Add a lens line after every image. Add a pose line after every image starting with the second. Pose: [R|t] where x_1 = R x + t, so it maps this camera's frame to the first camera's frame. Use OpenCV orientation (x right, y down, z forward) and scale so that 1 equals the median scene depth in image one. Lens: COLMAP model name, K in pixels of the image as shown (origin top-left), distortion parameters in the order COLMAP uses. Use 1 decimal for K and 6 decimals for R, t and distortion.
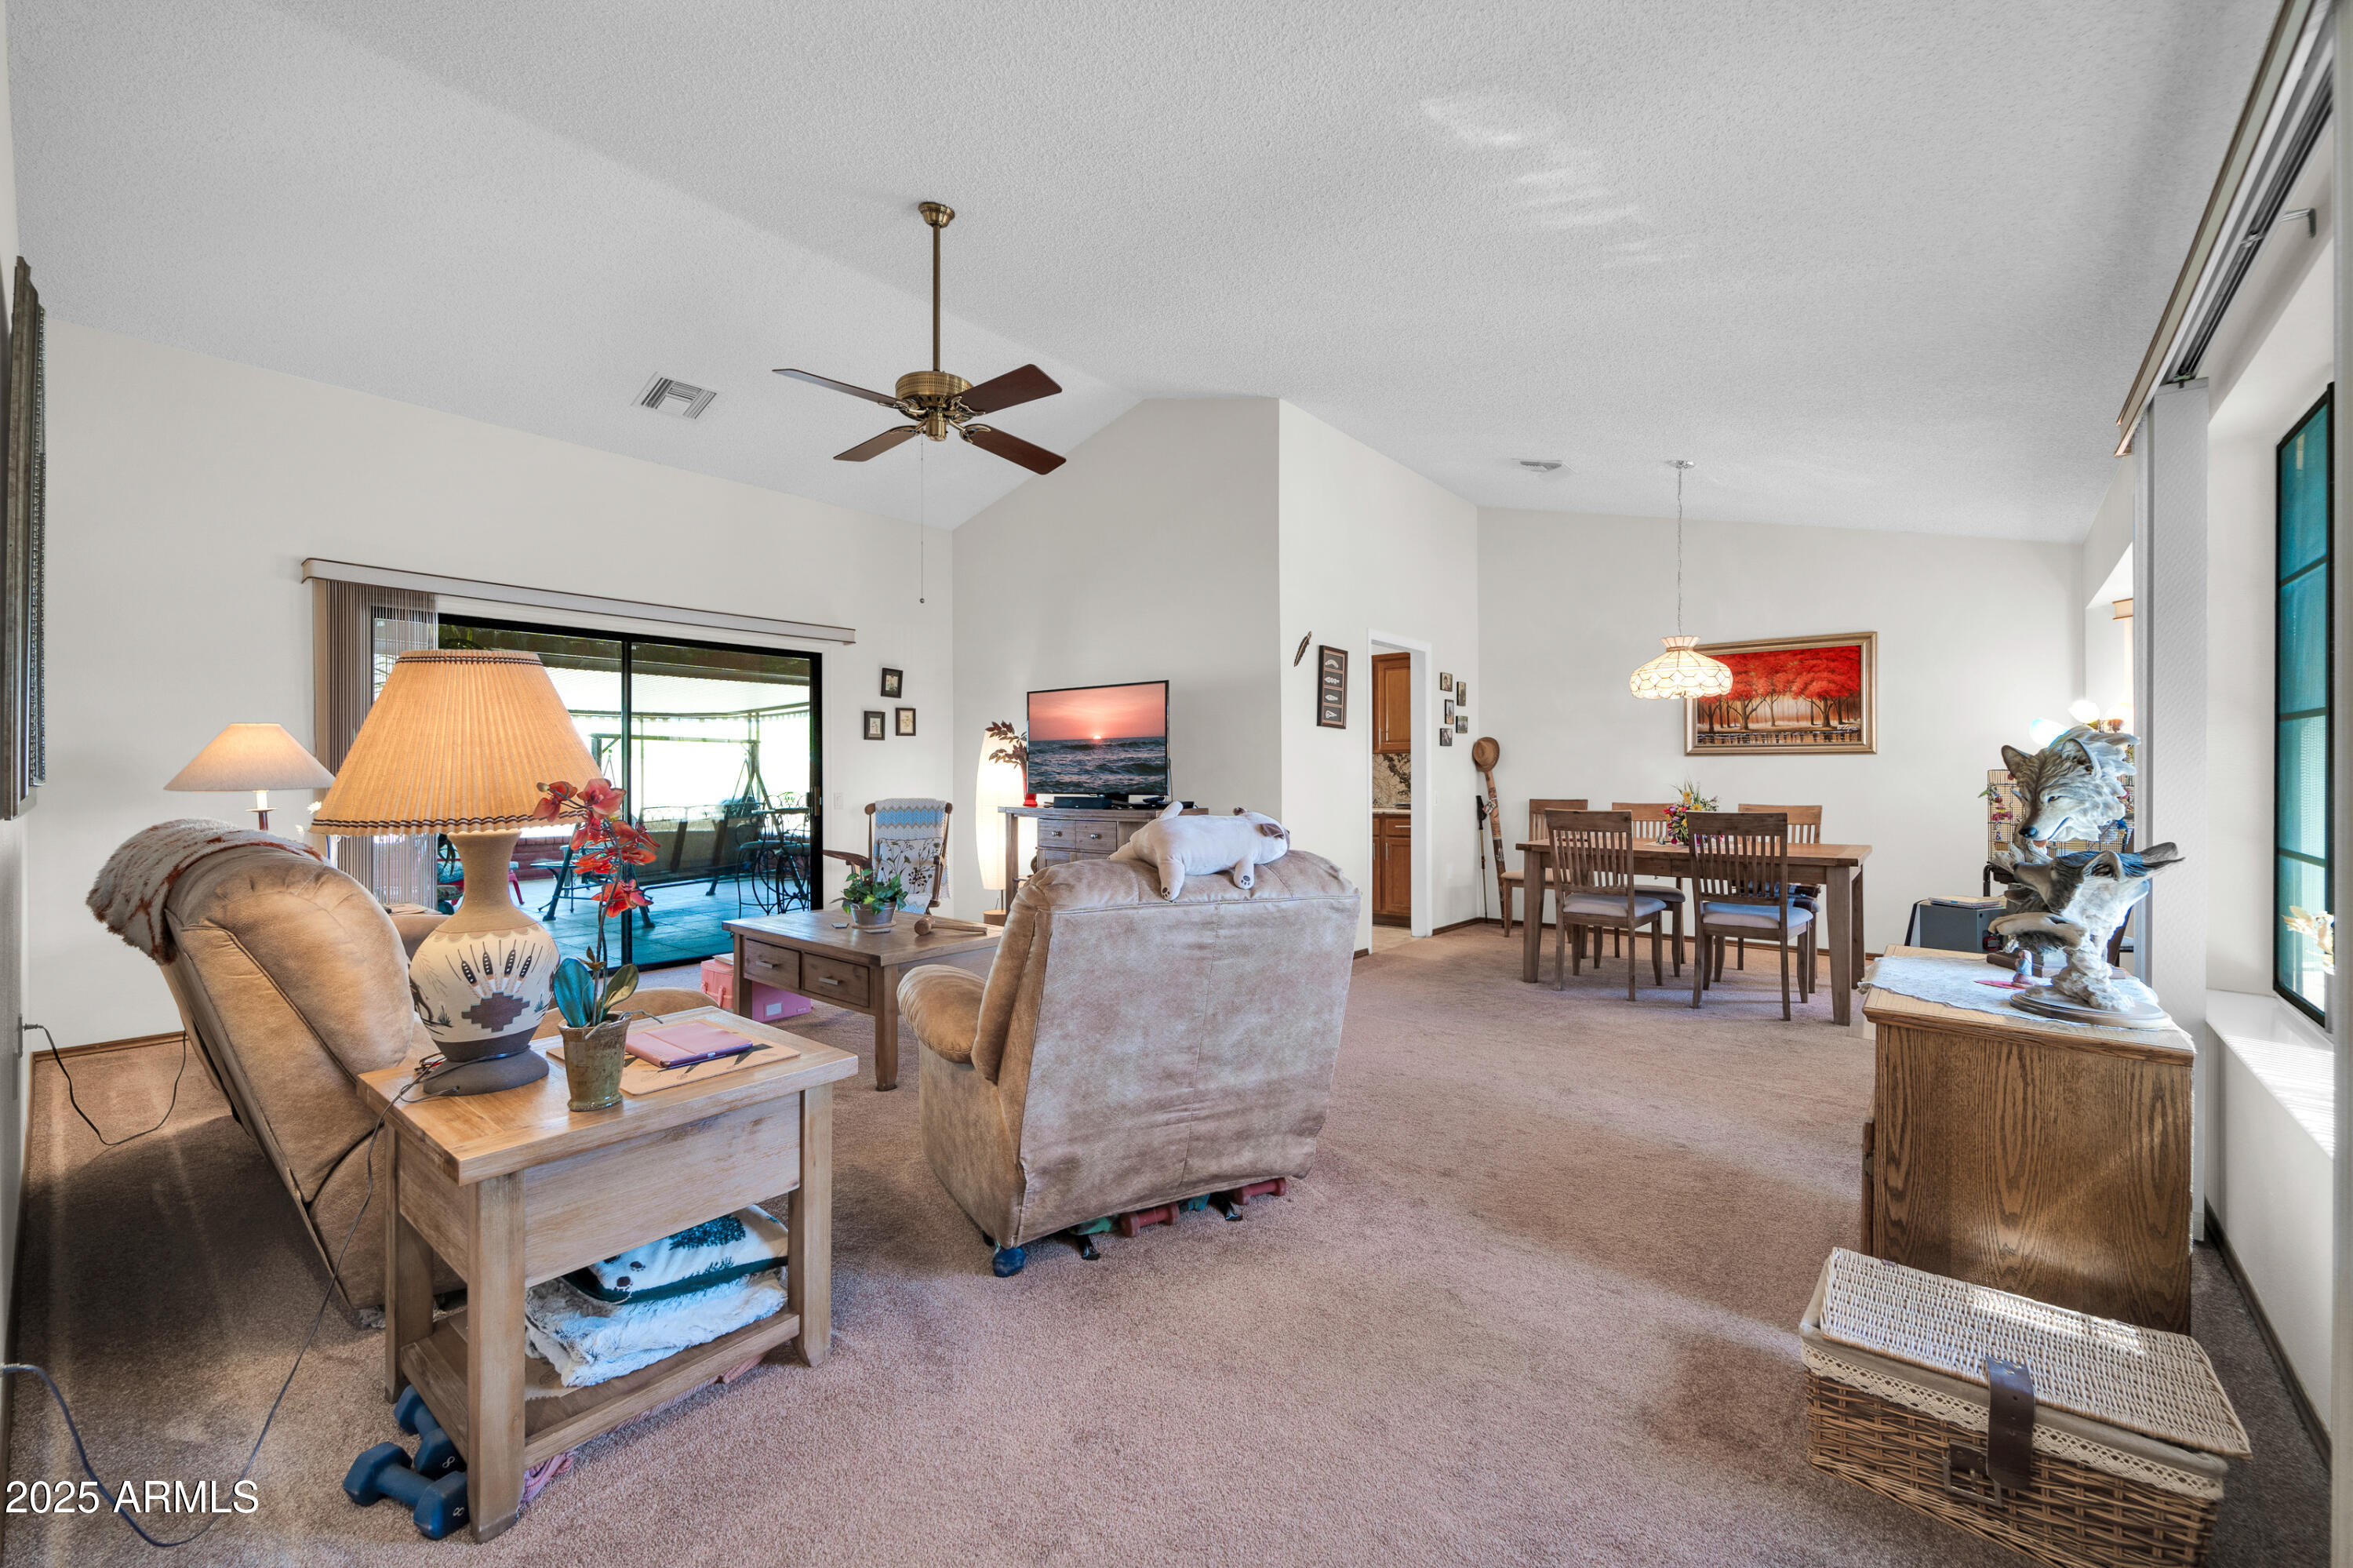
lens RADIAL K [[940.9, 0, 1158.8], [0, 940.9, 771.6], [0, 0, 1]] dist [-0.002459, -0.000143]
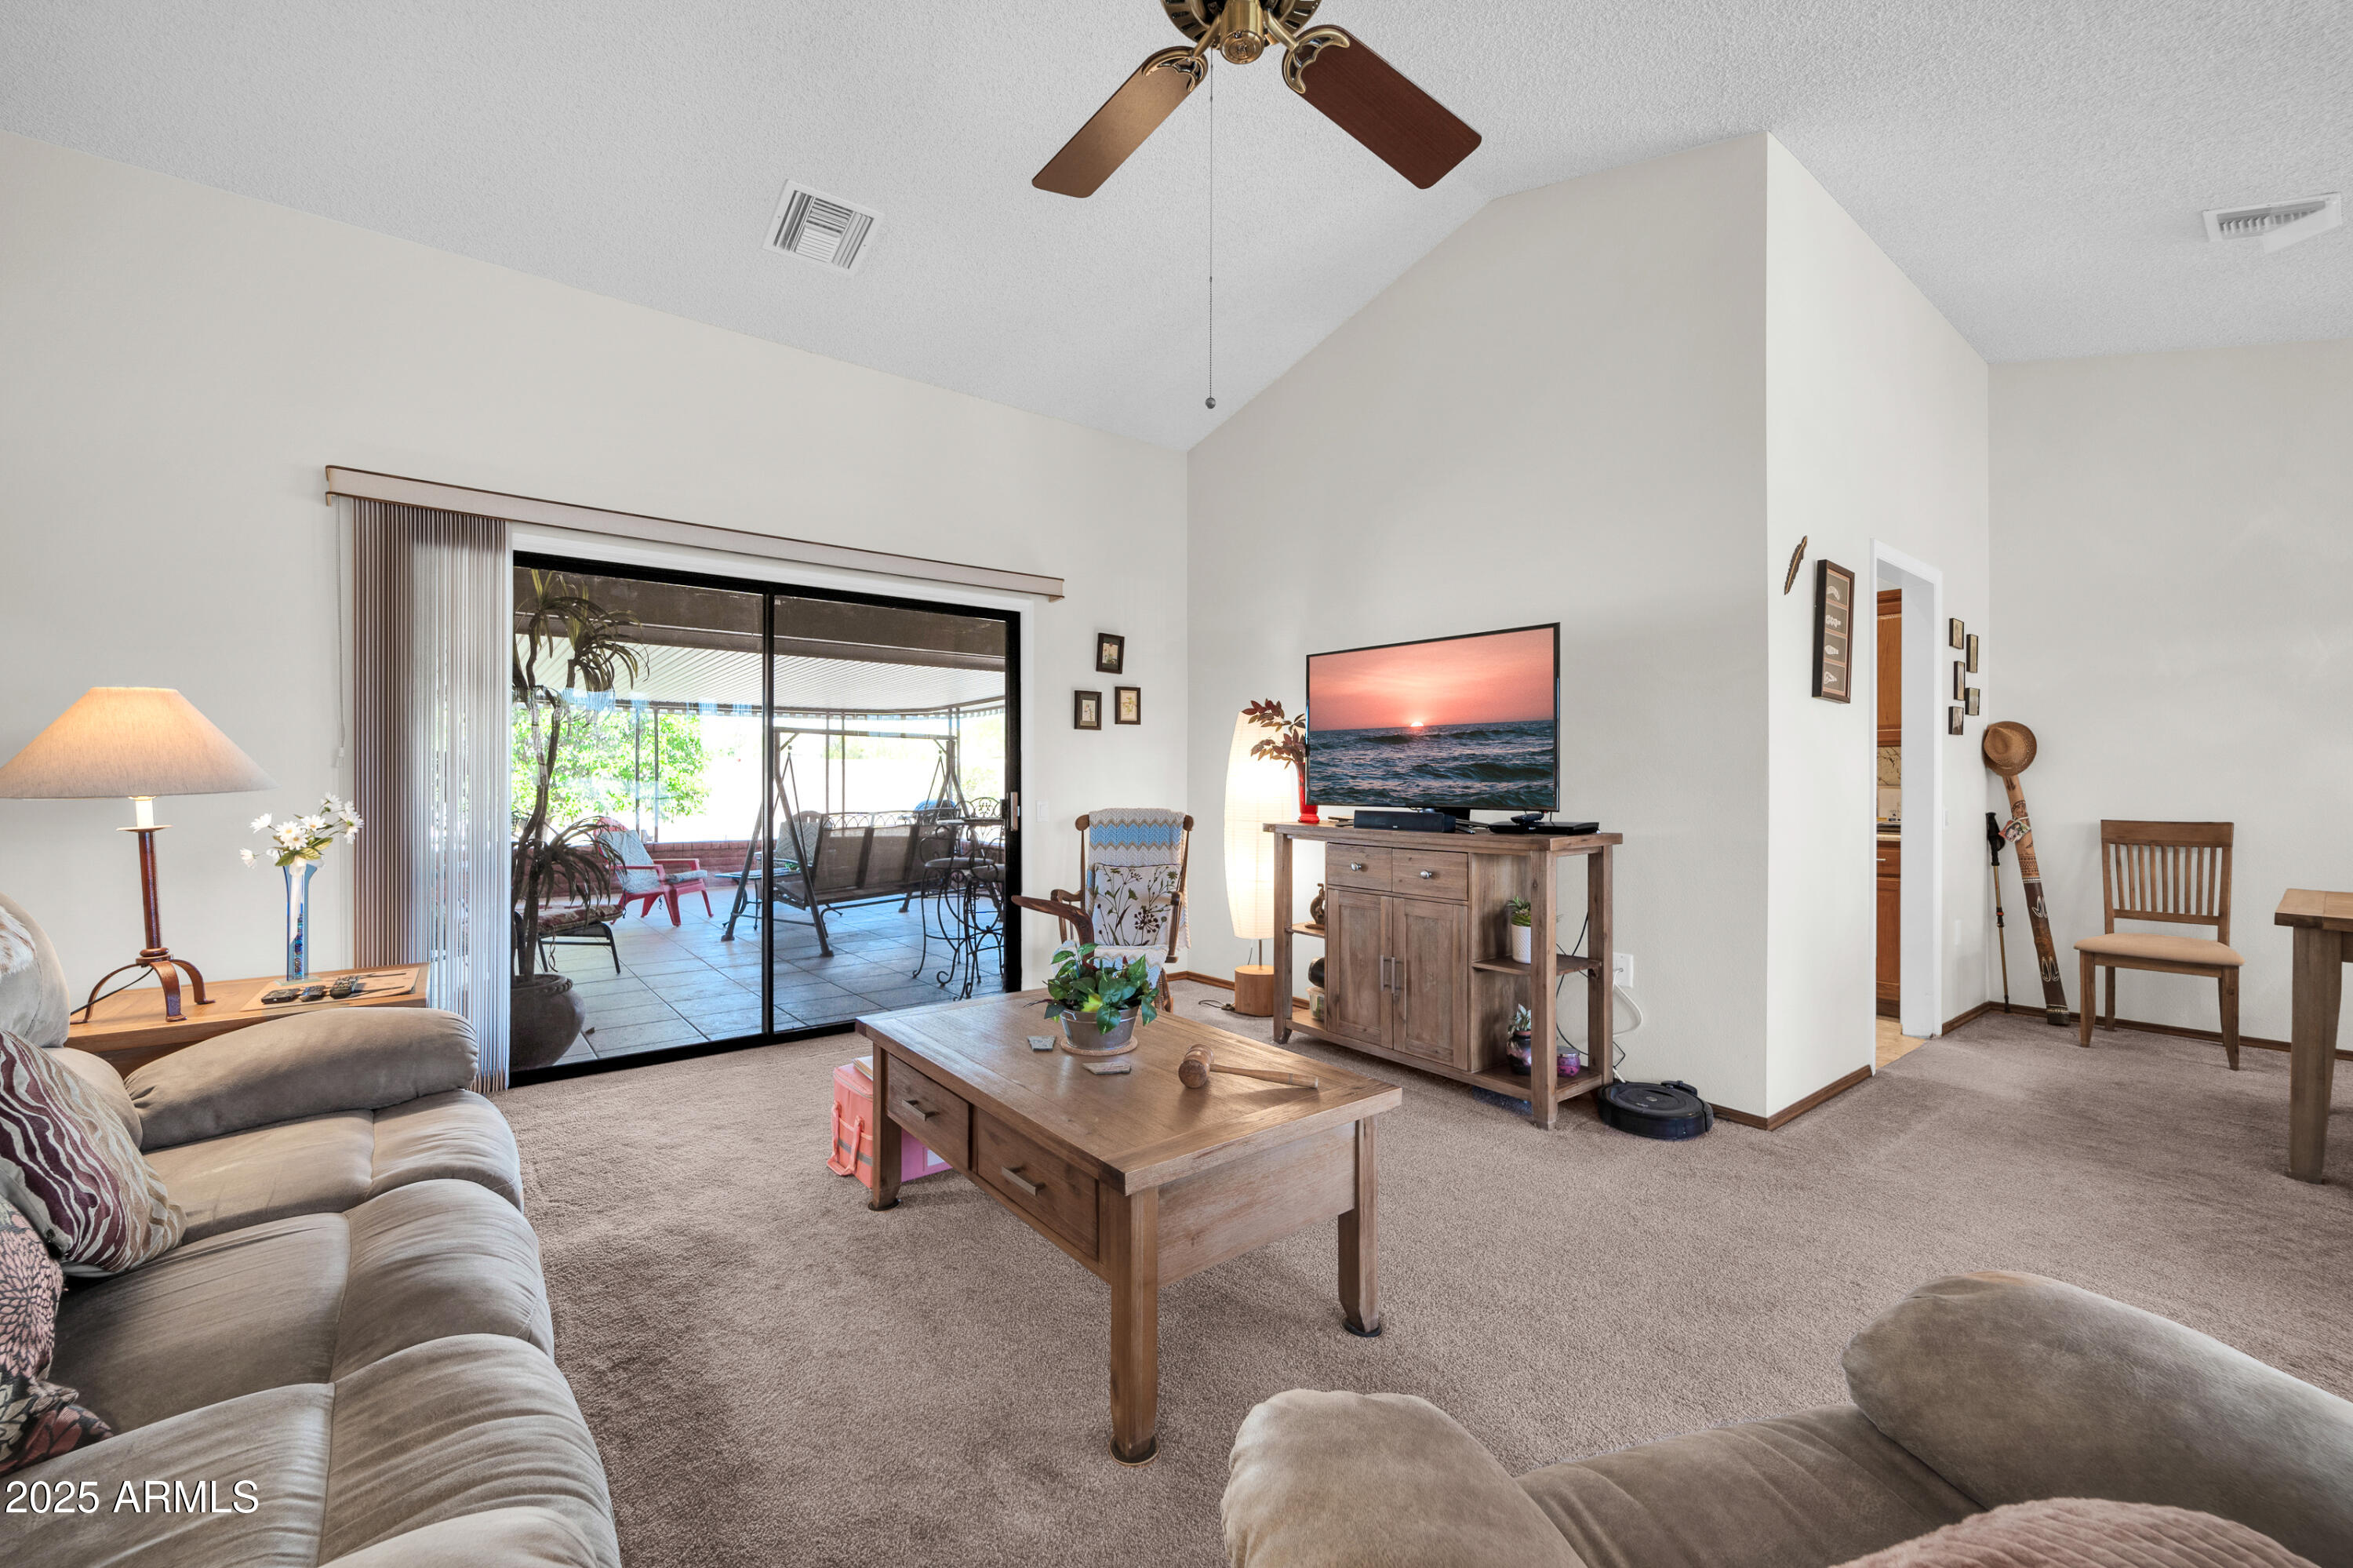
lens RADIAL K [[940.9, 0, 1158.8], [0, 940.9, 771.6], [0, 0, 1]] dist [-0.002459, -0.000143]
pose [[0.978804, 0.003629, -0.204769, -0.102623], [-0.004176, 0.999989, -0.002240, 0.001398], [0.204758, 0.003048, 0.978808, 0.305869]]
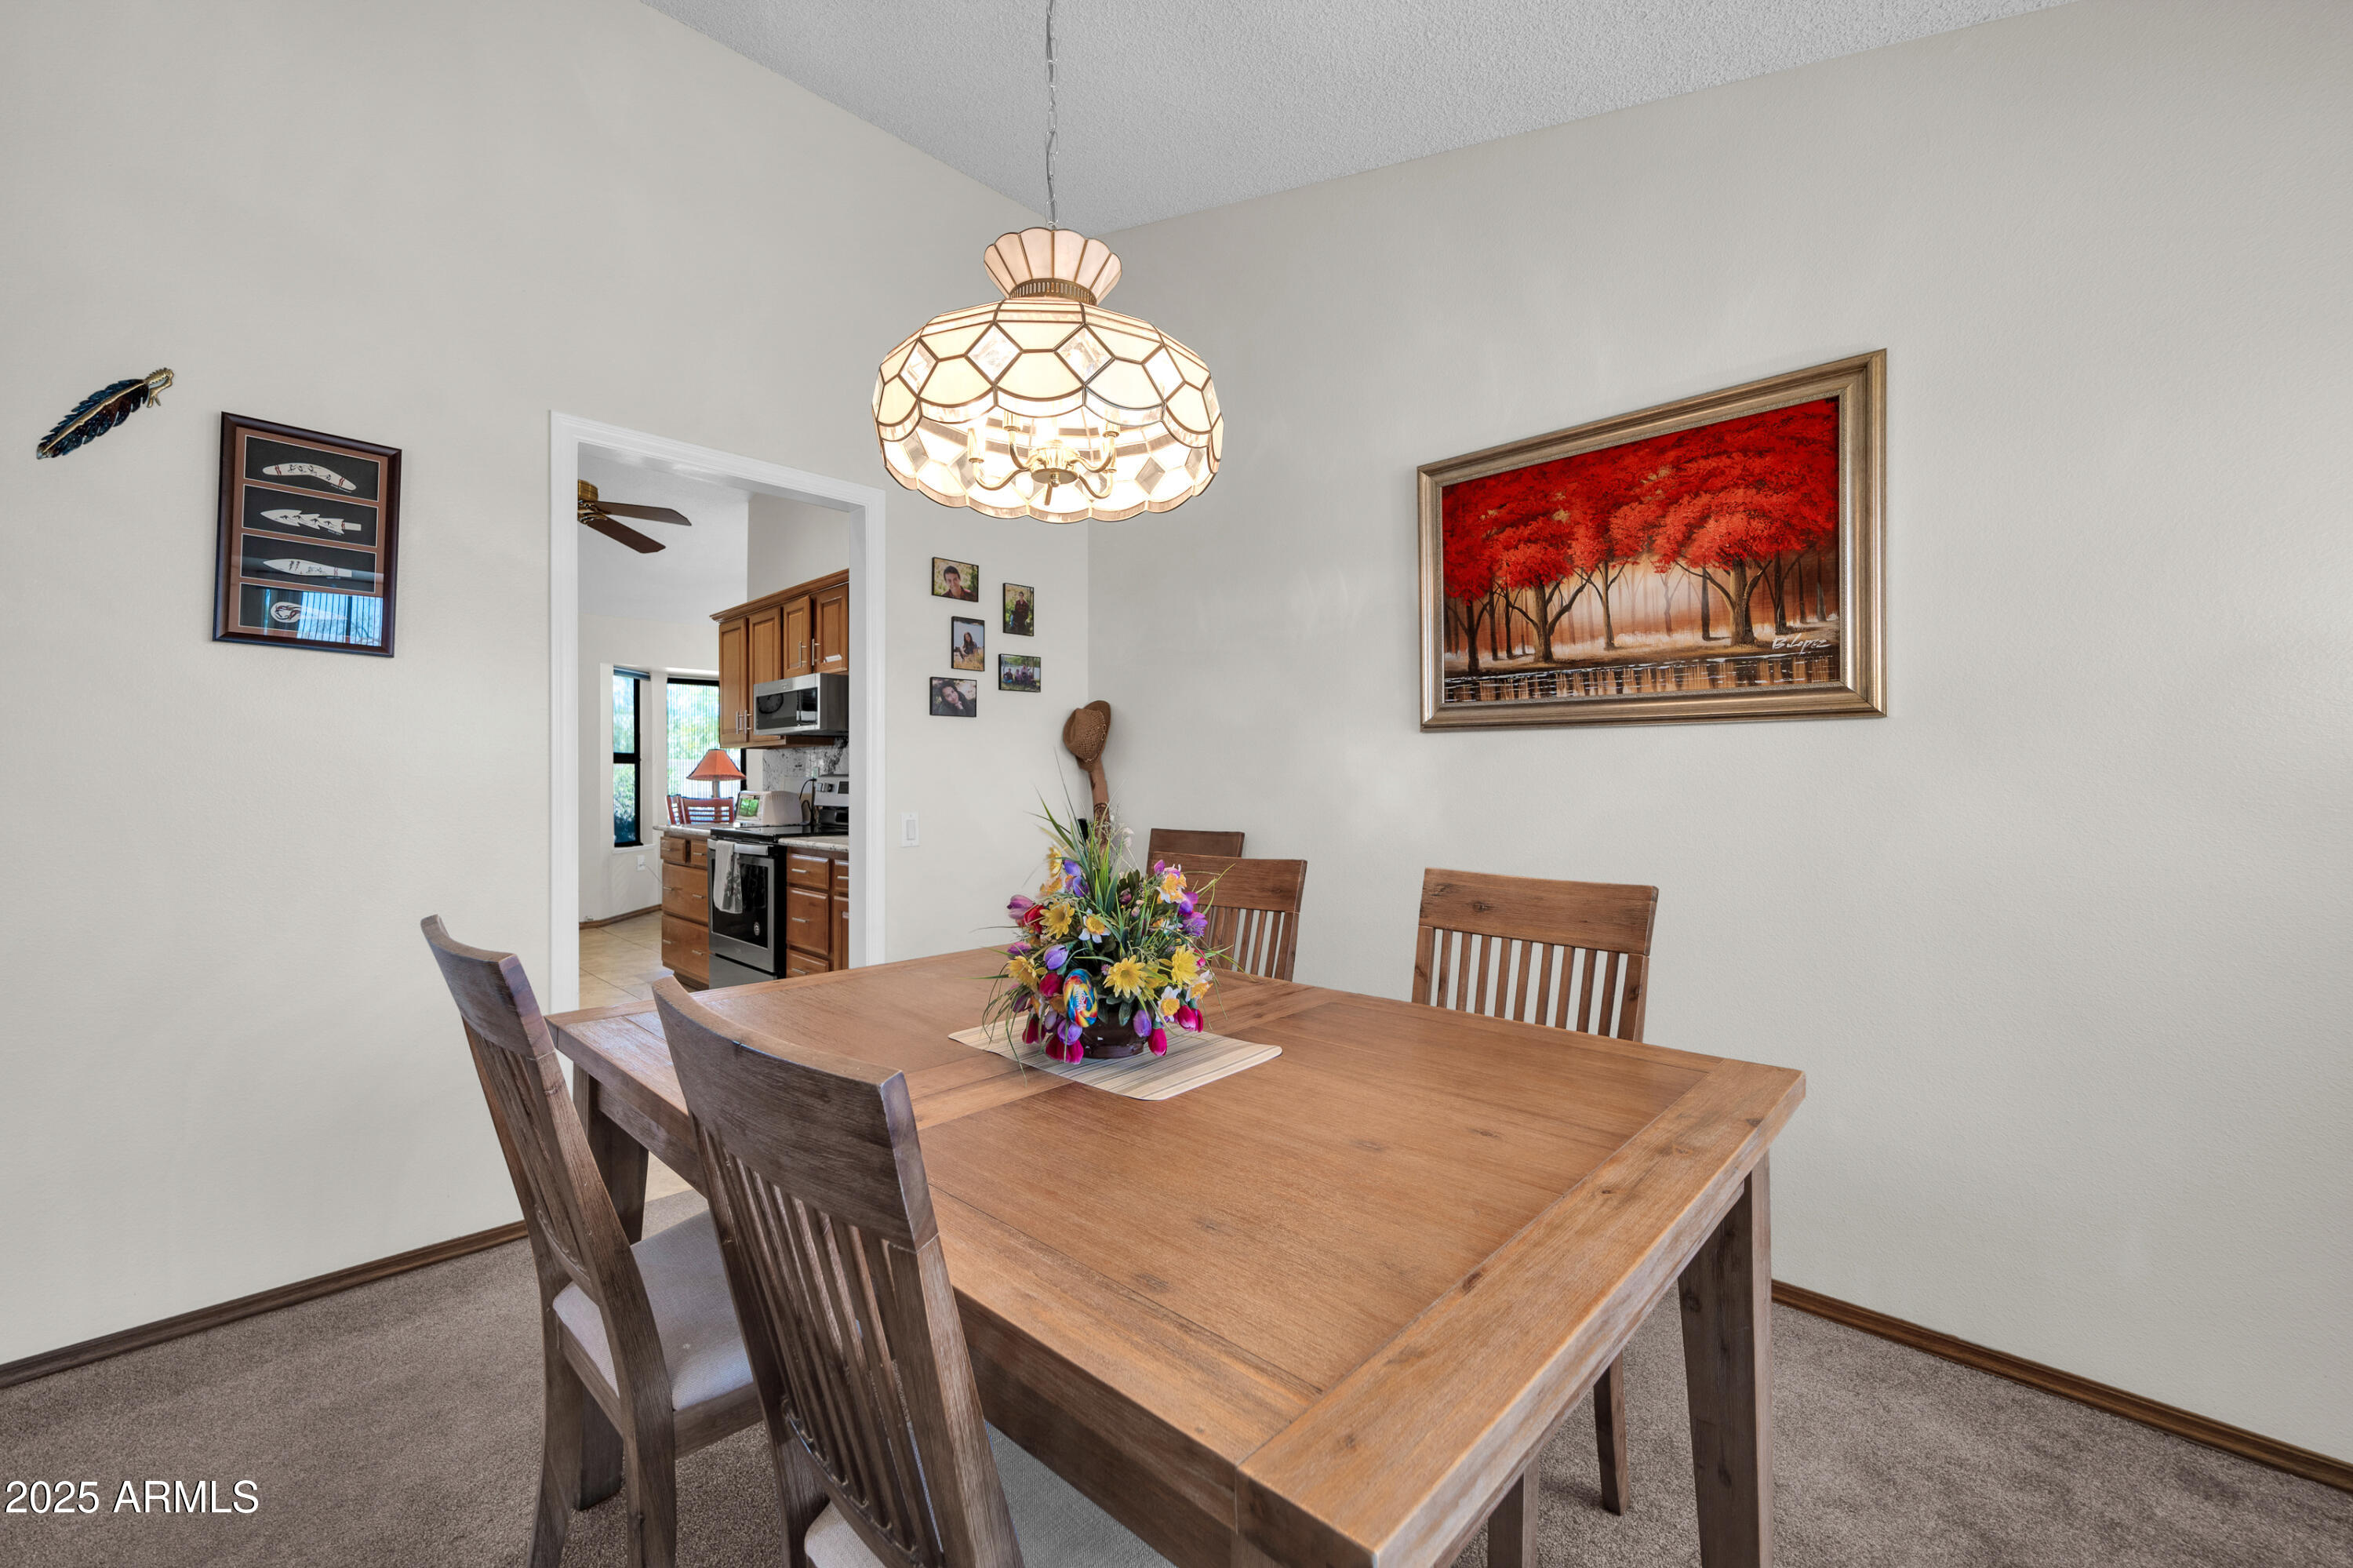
lens RADIAL K [[940.9, 0, 1158.8], [0, 940.9, 771.6], [0, 0, 1]] dist [-0.002459, -0.000143]
pose [[0.998106, -0.001092, -0.061503, 0.492411], [0.001273, 0.999995, 0.002908, -0.000723], [0.061499, -0.002980, 0.998103, 0.608371]]
